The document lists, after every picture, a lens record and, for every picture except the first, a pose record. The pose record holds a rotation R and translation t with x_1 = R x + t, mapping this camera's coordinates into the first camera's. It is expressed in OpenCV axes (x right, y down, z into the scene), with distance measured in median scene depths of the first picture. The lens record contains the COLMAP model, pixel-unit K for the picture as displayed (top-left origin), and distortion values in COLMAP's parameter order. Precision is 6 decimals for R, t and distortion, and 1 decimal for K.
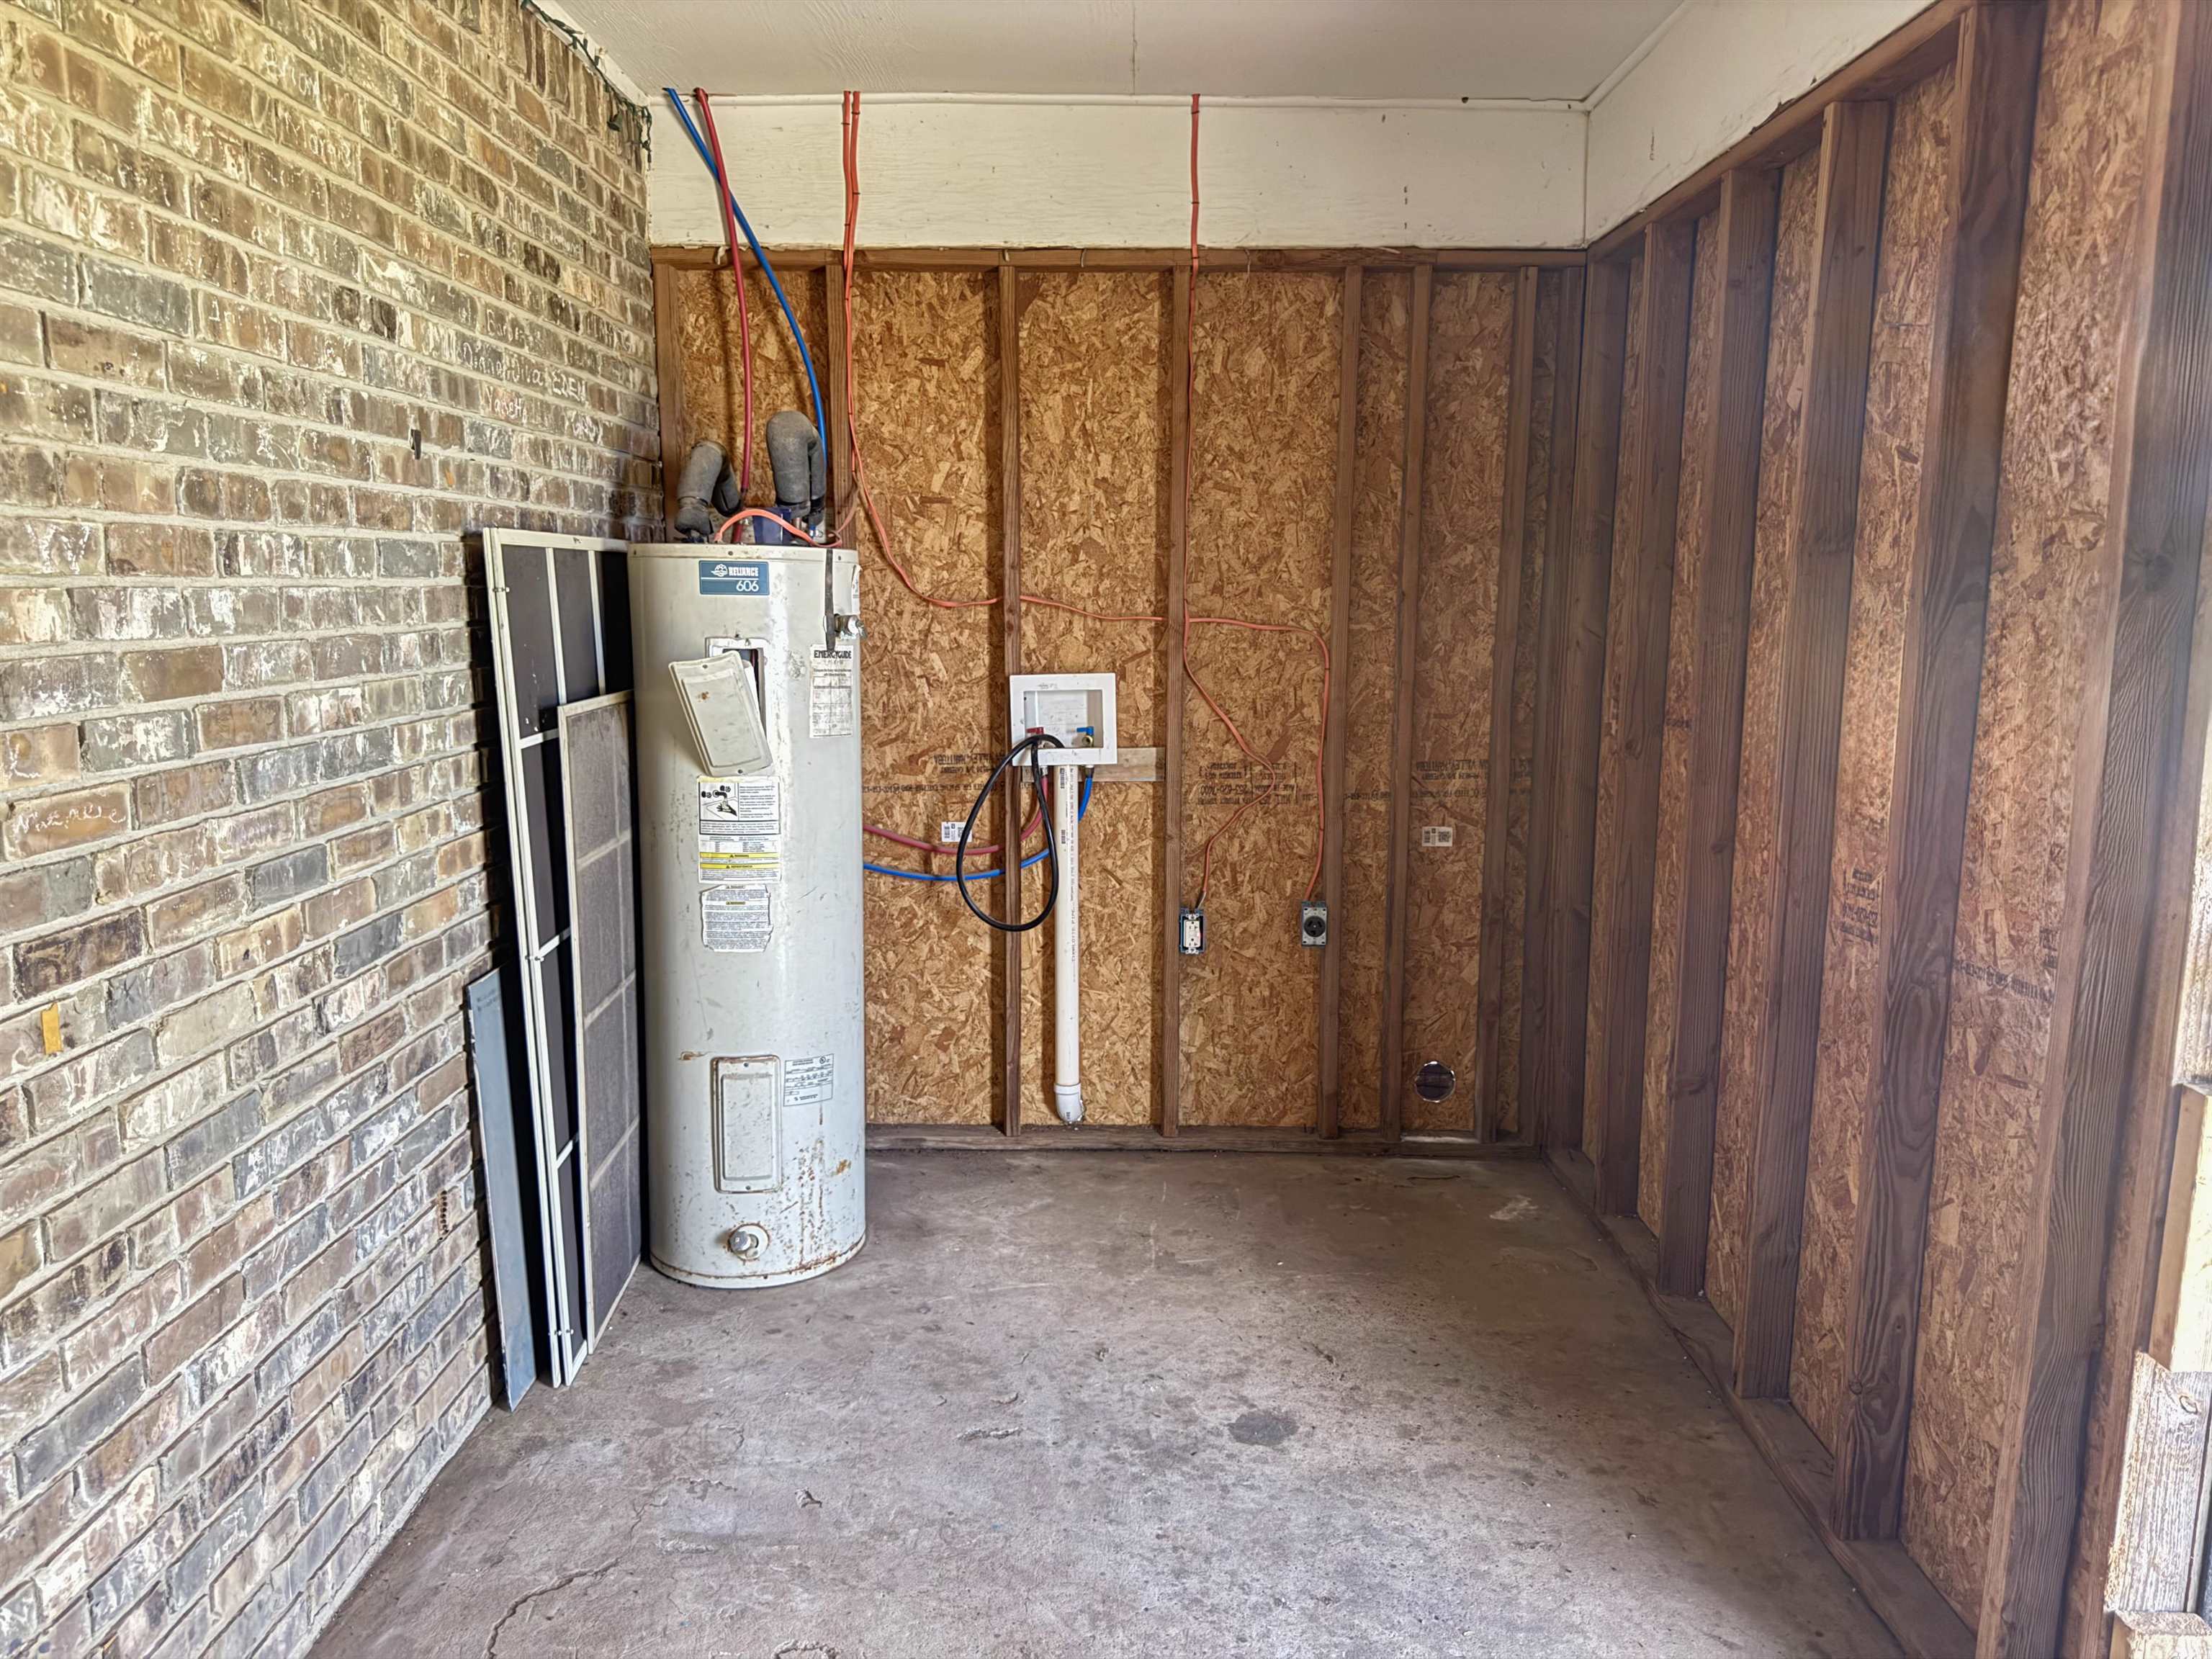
lens RADIAL K [[1552.4, 0, 1108.9], [0, 1552.4, 830.4], [0, 0, 1]] dist [-0.005303, -0.003302]
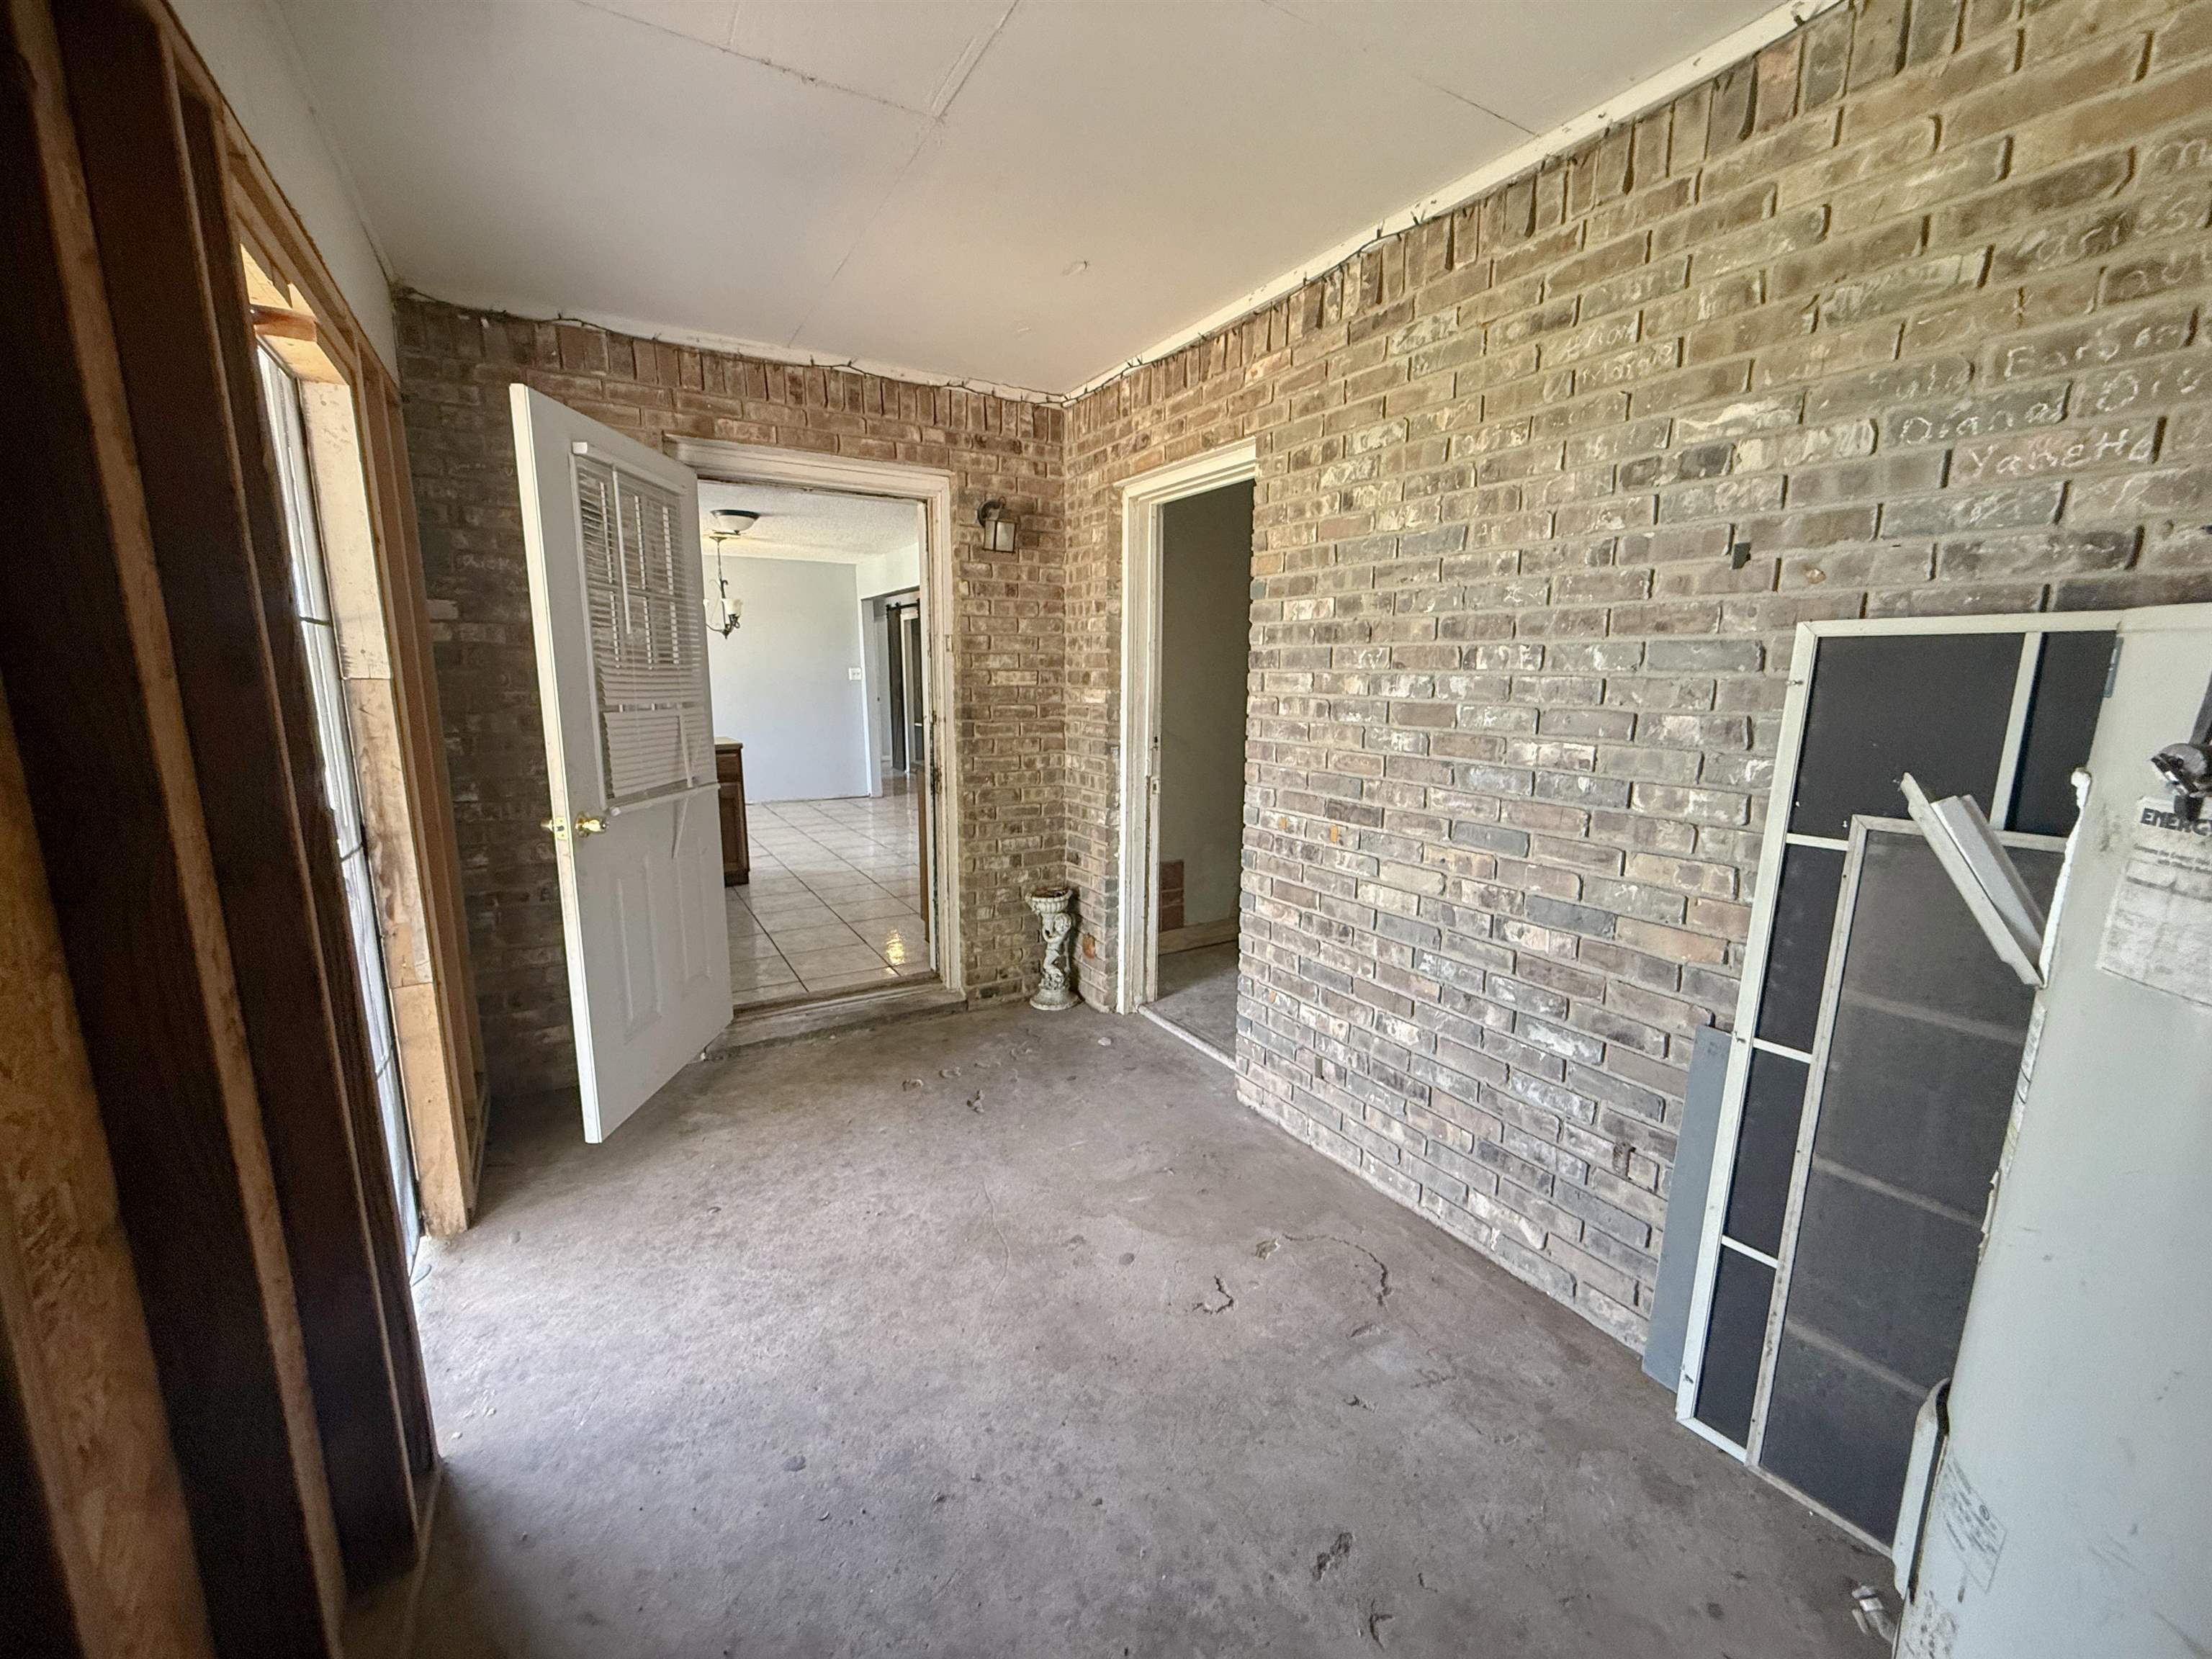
lens RADIAL K [[880.6, 0, 1109.3], [0, 880.6, 839.0], [0, 0, 1]] dist [-0.000938, 0.000762]
pose [[-0.845915, 0.087581, -0.526077, 0.426574], [-0.097216, 0.944575, 0.313572, -0.277927], [0.524382, 0.316398, -0.790516, 1.780198]]
